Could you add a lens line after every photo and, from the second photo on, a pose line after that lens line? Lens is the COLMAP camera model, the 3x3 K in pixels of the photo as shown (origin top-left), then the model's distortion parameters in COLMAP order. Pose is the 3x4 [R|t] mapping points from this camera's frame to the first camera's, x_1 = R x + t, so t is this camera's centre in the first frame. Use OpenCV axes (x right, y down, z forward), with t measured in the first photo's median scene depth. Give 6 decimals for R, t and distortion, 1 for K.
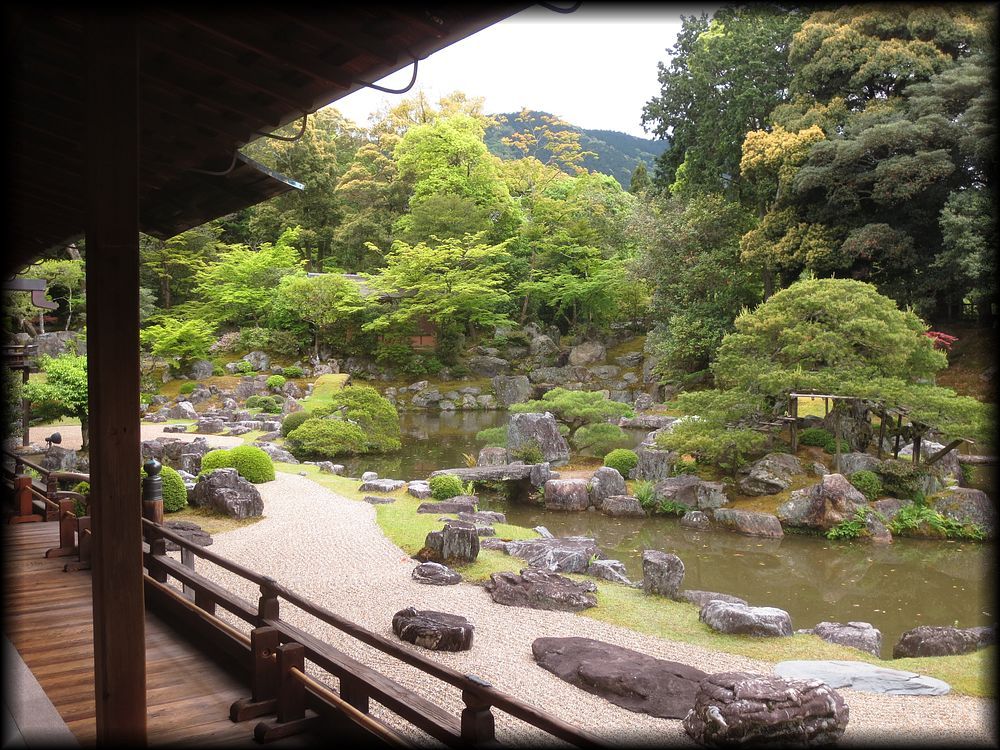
lens RADIAL K [[983.7, 0, 499.8], [0, 983.7, 372.9], [0, 0, 1]] dist [-0.058197, 0.006701]
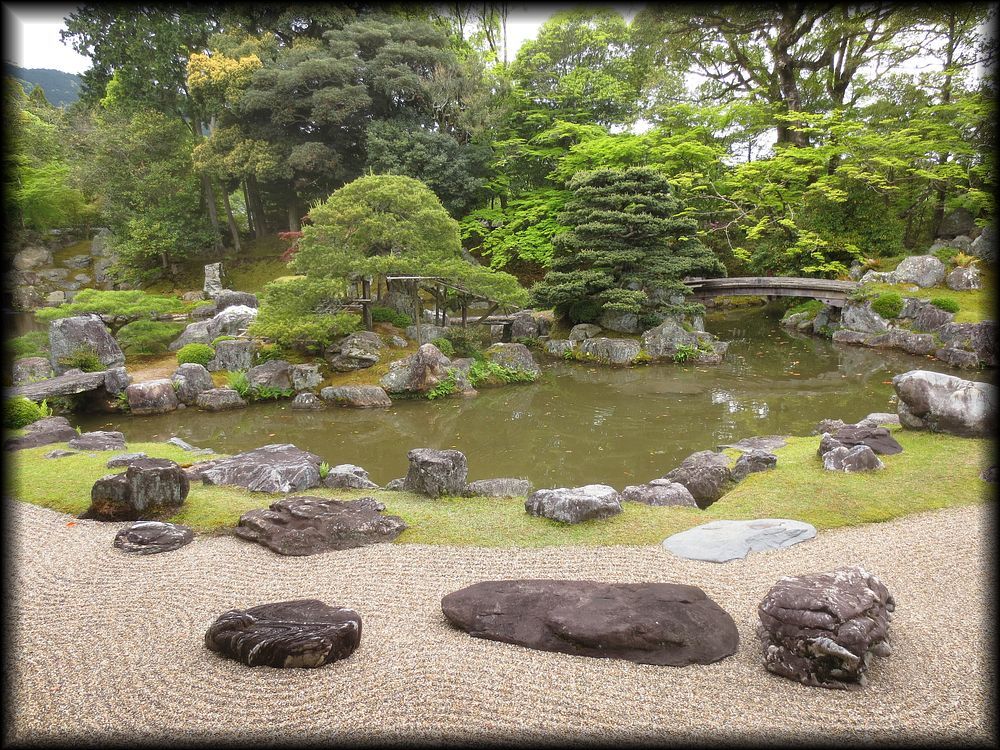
lens RADIAL K [[712.5, 0, 499.5], [0, 712.5, 369.2], [0, 0, 1]] dist [-0.040087, 0.028777]
pose [[0.753666, -0.140654, 0.642031, -0.055492], [0.046968, 0.985861, 0.160845, 0.000229], [-0.655577, -0.091069, 0.749617, 0.118116]]
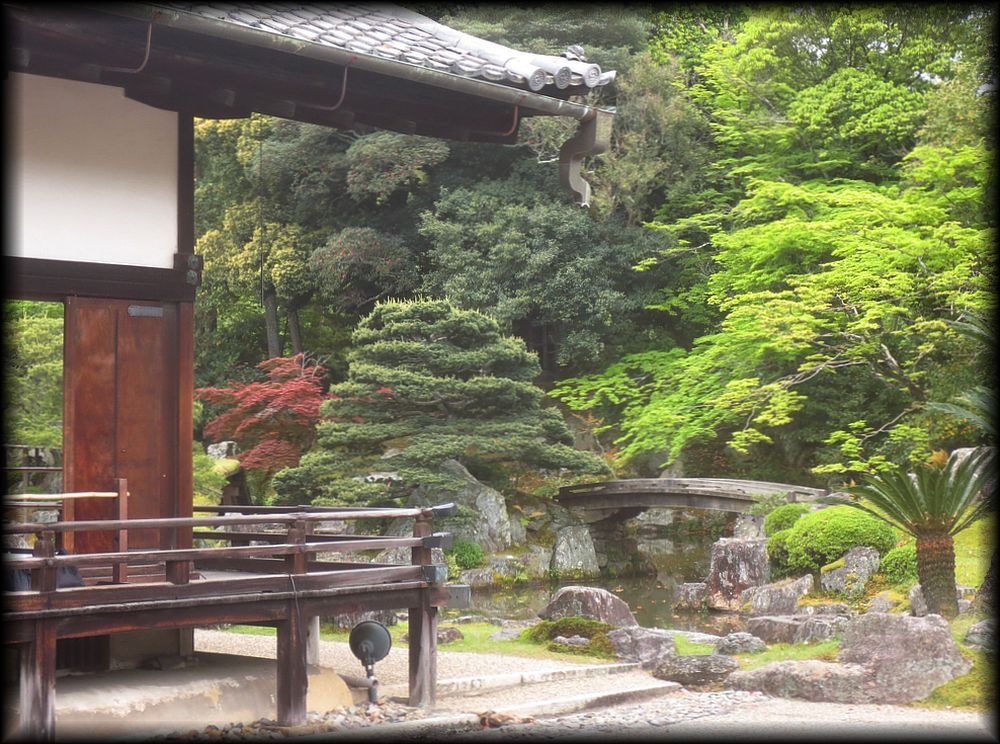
lens RADIAL K [[2083.5, 0, 500.0], [0, 2083.5, 372.0], [0, 0, 1]] dist [-0.009072, -0.009137]
pose [[0.974038, 0.003718, 0.226354, 0.137130], [0.008307, 0.998605, -0.052150, 0.024516], [-0.226232, 0.052676, 0.972648, -0.415234]]
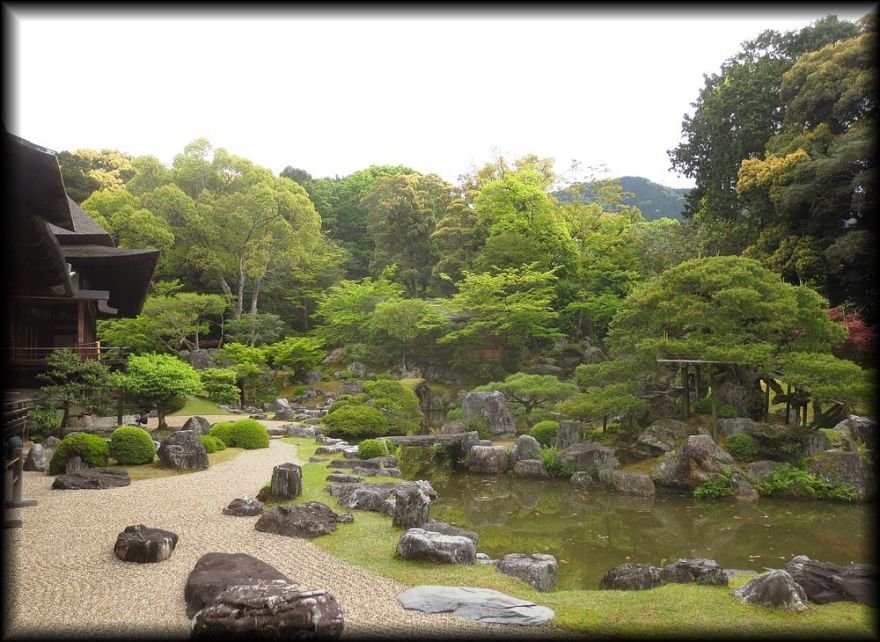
lens RADIAL K [[784.8, 0, 442.8], [0, 784.8, 332.7], [0, 0, 1]] dist [-0.034198, -0.001397]
pose [[0.978236, -0.022085, -0.206318, 0.096186], [0.007056, 0.997285, -0.073300, 0.020885], [0.207376, 0.070249, 0.975736, 0.046952]]
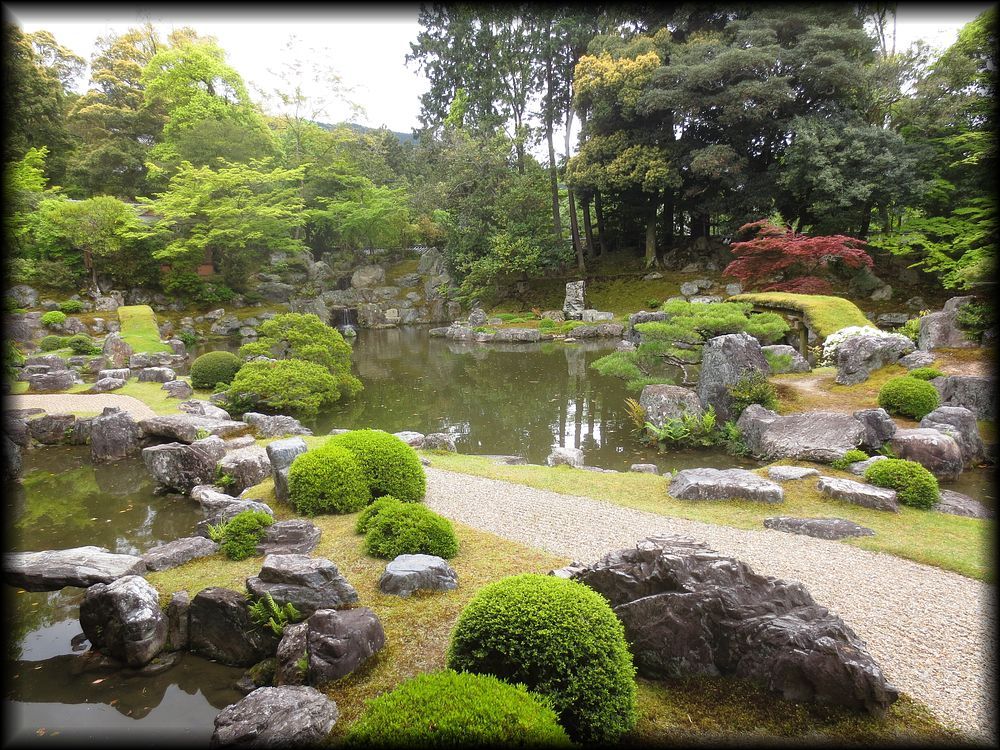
lens RADIAL K [[707.4, 0, 503.1], [0, 707.4, 379.2], [0, 0, 1]] dist [-0.045645, 0.023598]
pose [[0.899123, -0.092308, 0.427853, -0.183651], [0.041275, 0.991034, 0.127074, 0.000174], [-0.435747, -0.096596, 0.894871, 0.331519]]
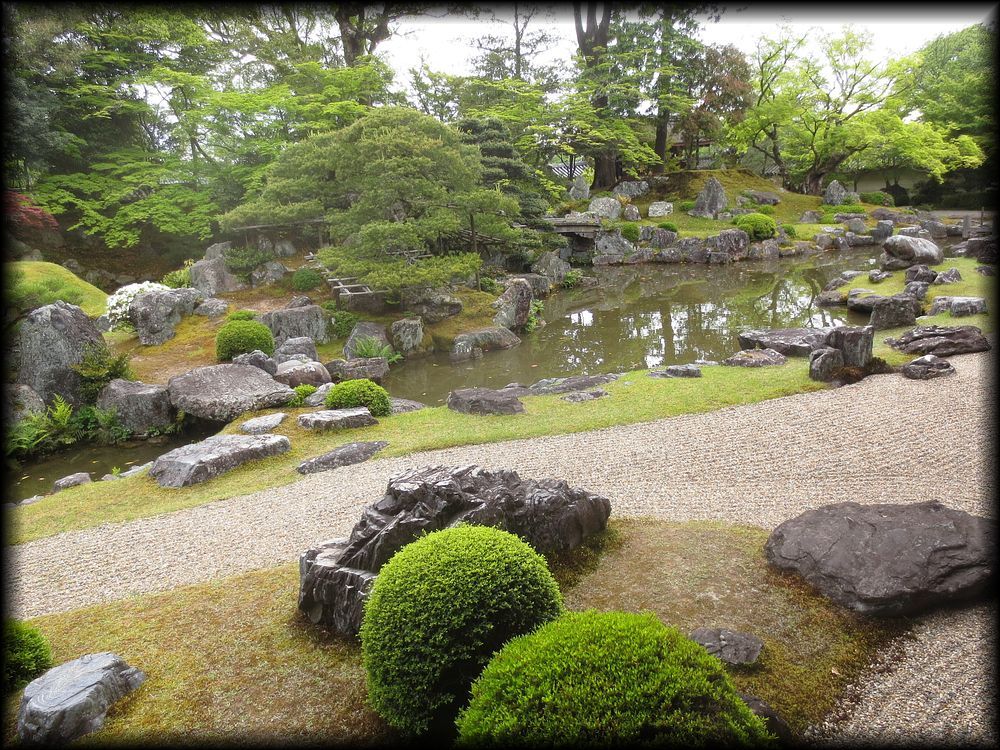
lens RADIAL K [[764.3, 0, 500.0], [0, 764.3, 375.0], [0, 0, 1]] dist [-0.043016, 0.031556]
pose [[-0.008309, -0.233508, 0.972319, -0.219995], [0.091626, 0.968085, 0.233274, 0.000568], [-0.995759, 0.091029, 0.013351, 0.396151]]
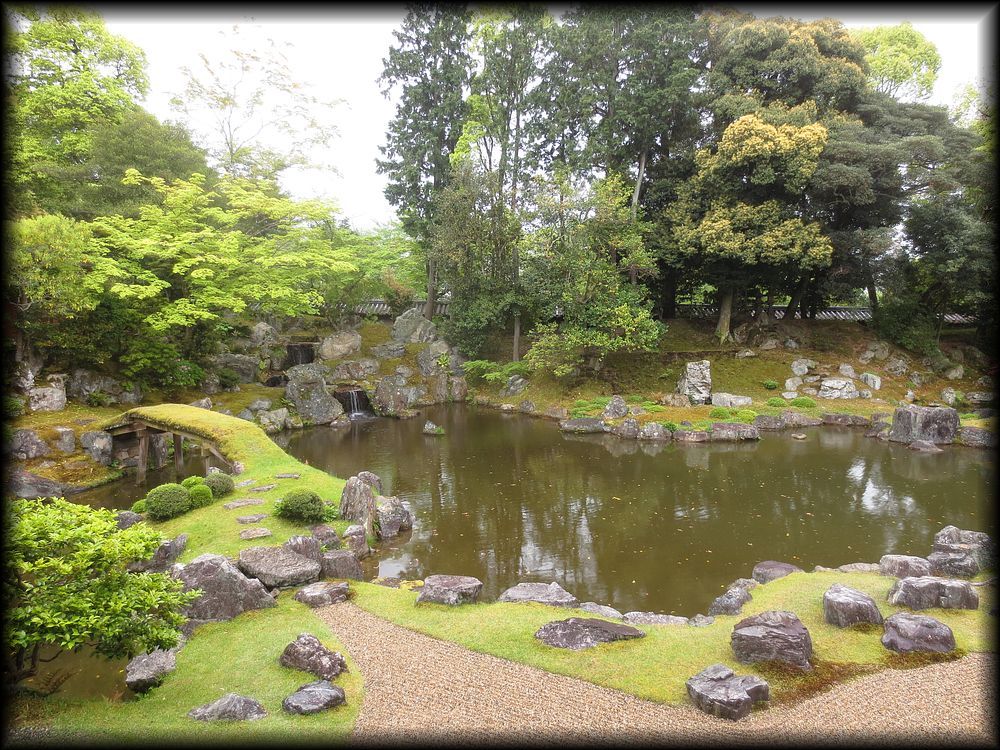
lens RADIAL K [[712.5, 0, 499.5], [0, 712.5, 369.2], [0, 0, 1]] dist [-0.040087, 0.028777]
pose [[0.604121, -0.067081, 0.794064, -0.468712], [0.025145, 0.997559, 0.065141, -0.052052], [-0.796496, -0.019387, 0.604333, 0.787307]]
